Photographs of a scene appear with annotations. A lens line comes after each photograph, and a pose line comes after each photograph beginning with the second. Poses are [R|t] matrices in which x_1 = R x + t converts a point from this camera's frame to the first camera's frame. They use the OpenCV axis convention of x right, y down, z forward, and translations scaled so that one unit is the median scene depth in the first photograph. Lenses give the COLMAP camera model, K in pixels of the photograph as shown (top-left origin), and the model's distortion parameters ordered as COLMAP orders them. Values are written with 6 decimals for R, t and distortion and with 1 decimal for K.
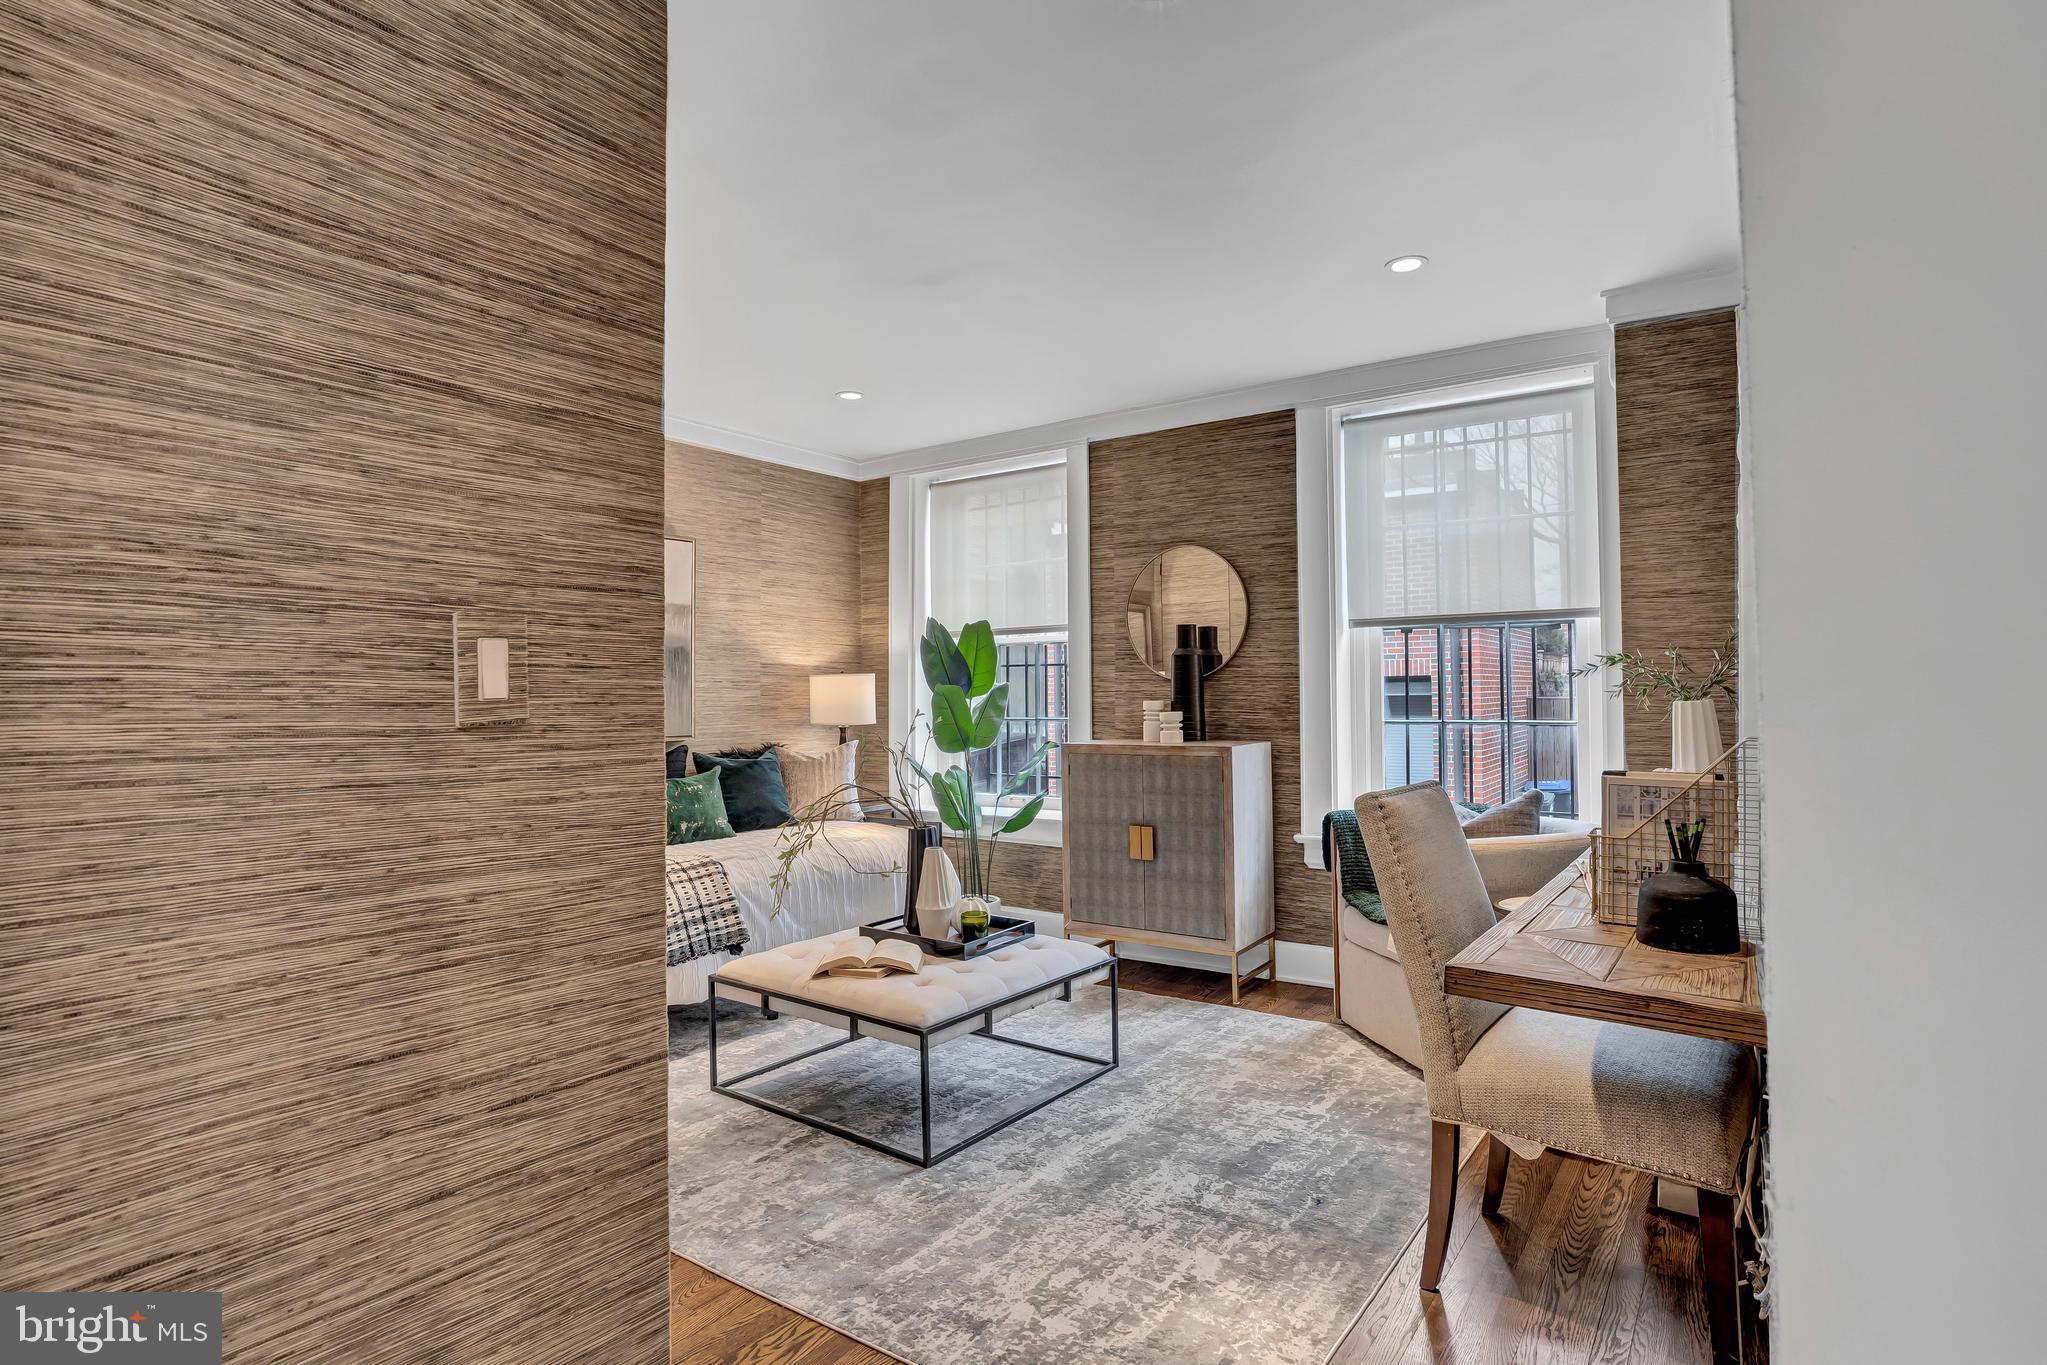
lens RADIAL K [[1054.4, 0, 1035.4], [0, 1054.4, 671.9], [0, 0, 1]] dist [-0.047444, 0.023562]
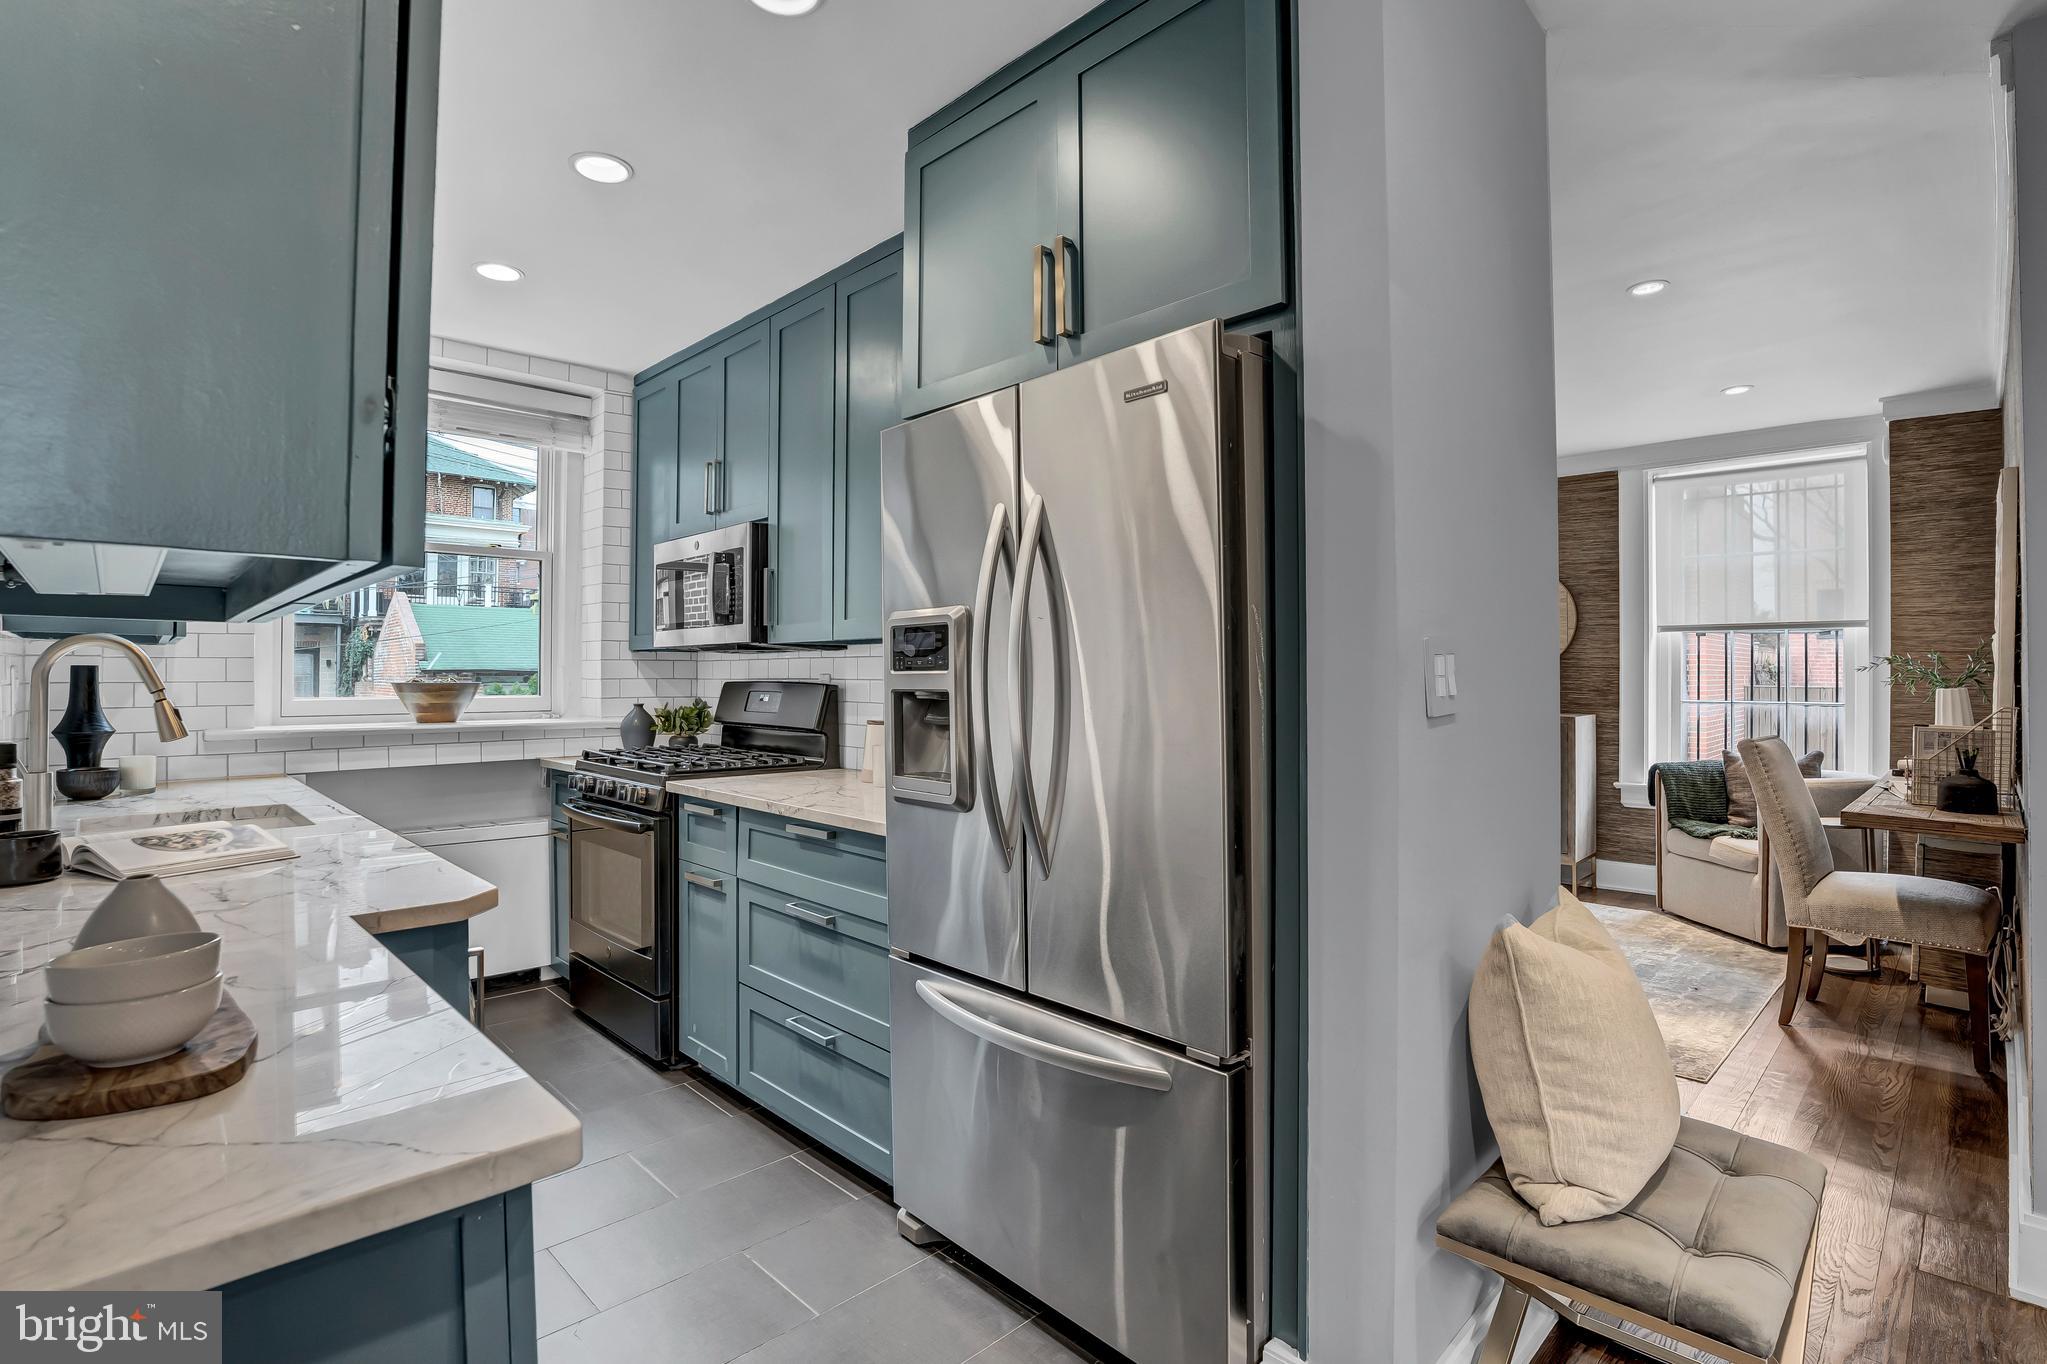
lens RADIAL K [[976.0, 0, 1043.0], [0, 976.0, 673.1], [0, 0, 1]] dist [-0.055674, 0.015467]
pose [[0.984851, 0.012065, -0.172985, -0.271406], [-0.008791, 0.999768, 0.019681, -0.006172], [0.173182, -0.017862, 0.984728, -0.358674]]
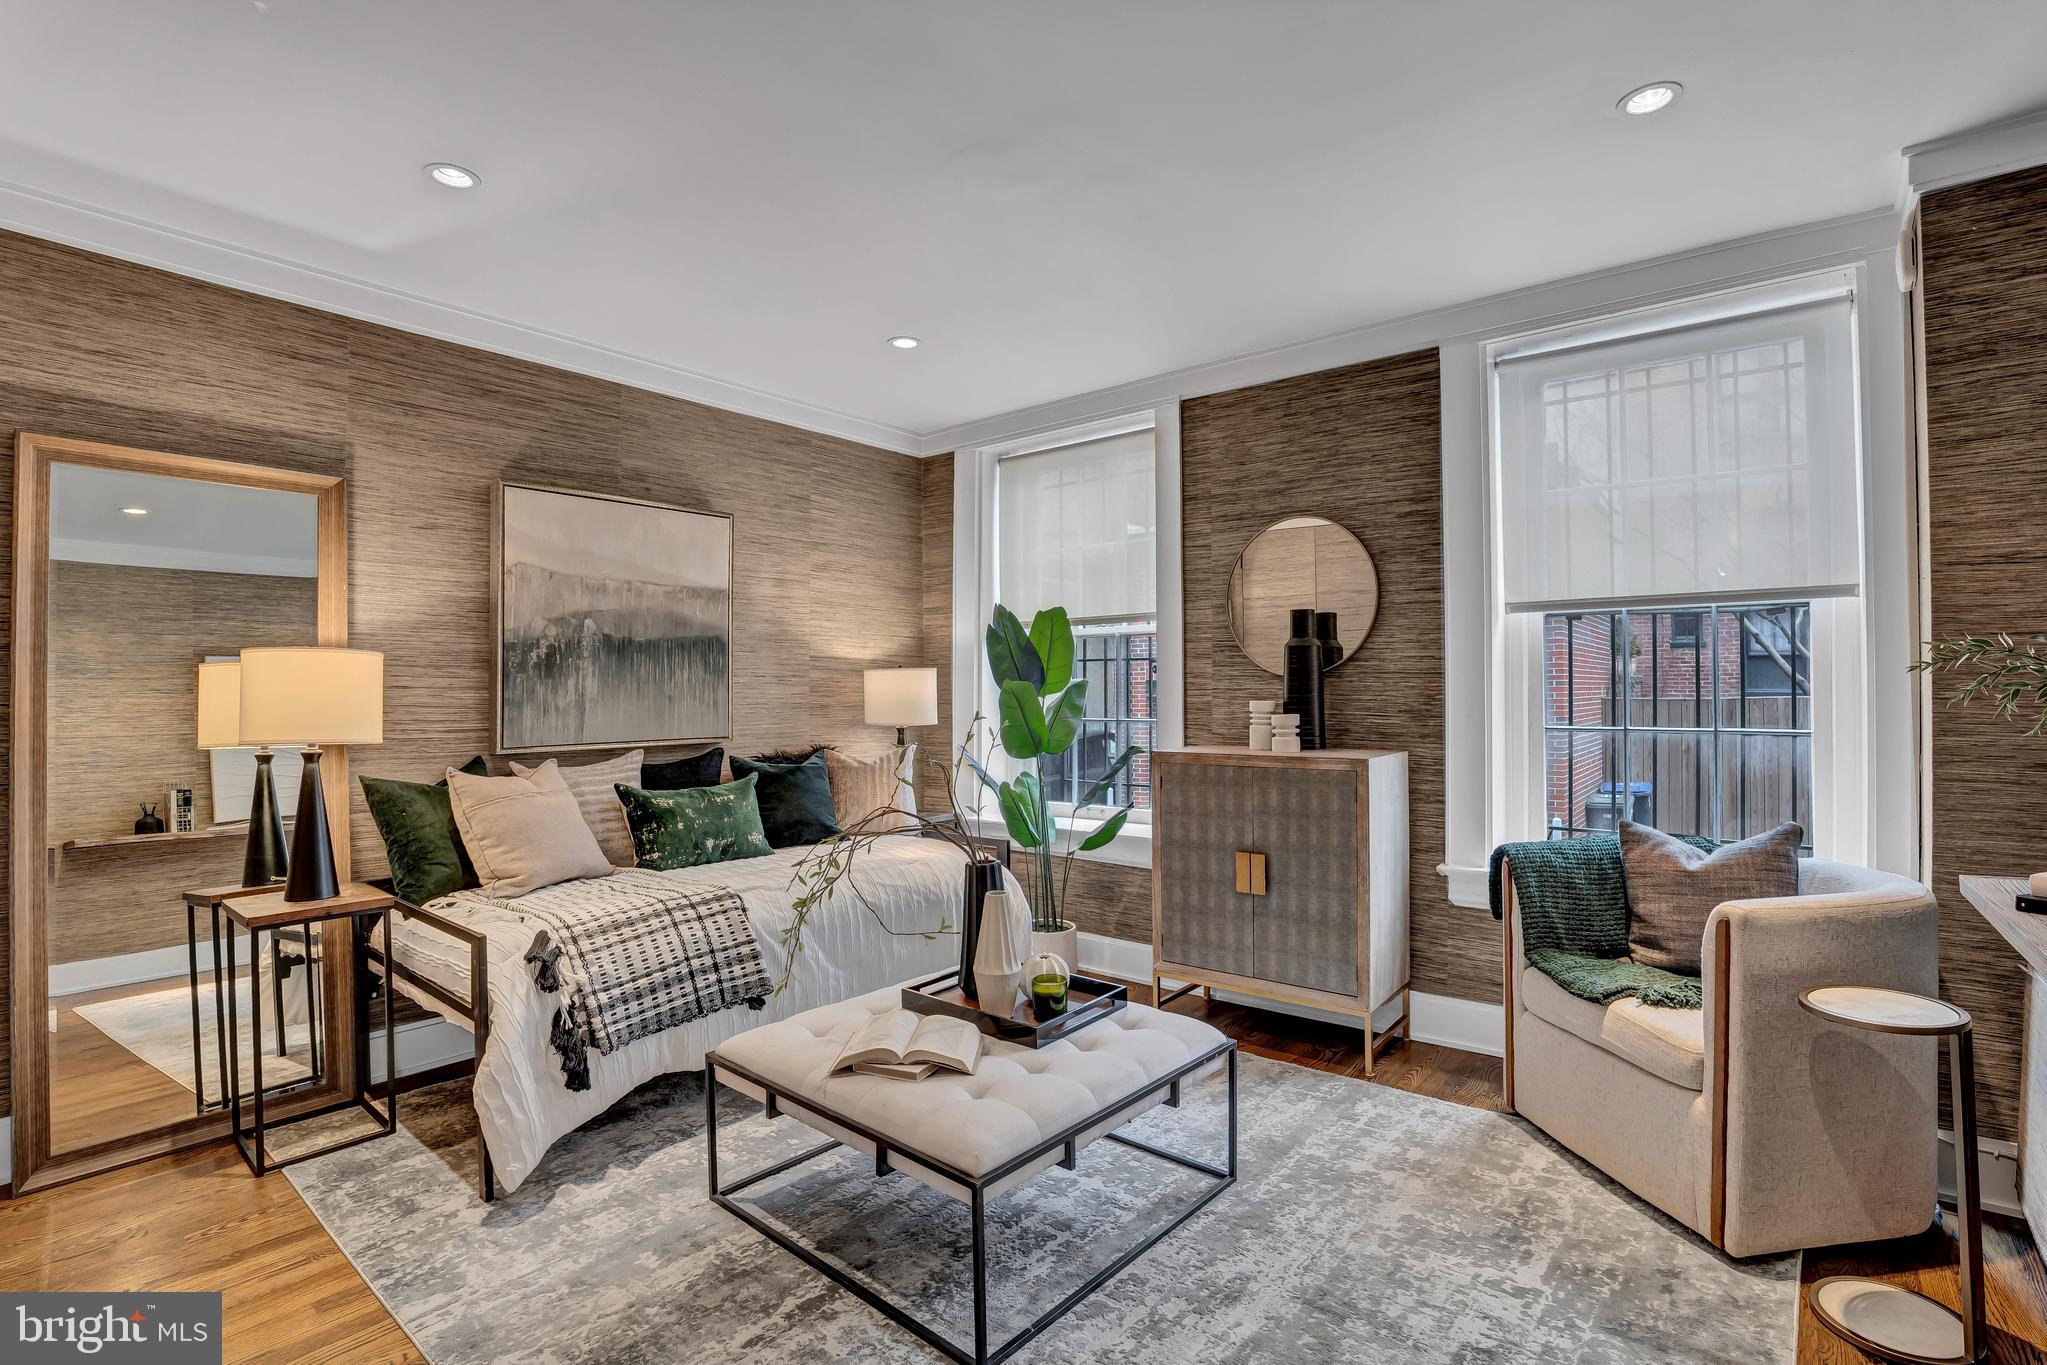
lens RADIAL K [[955.4, 0, 1025.7], [0, 955.4, 685.0], [0, 0, 1]] dist [-0.075075, 0.023307]
pose [[0.997065, 0.004754, -0.076413, -0.018154], [-0.003654, 0.999888, 0.014529, 0.004740], [0.076473, -0.014207, 0.996970, 0.242228]]
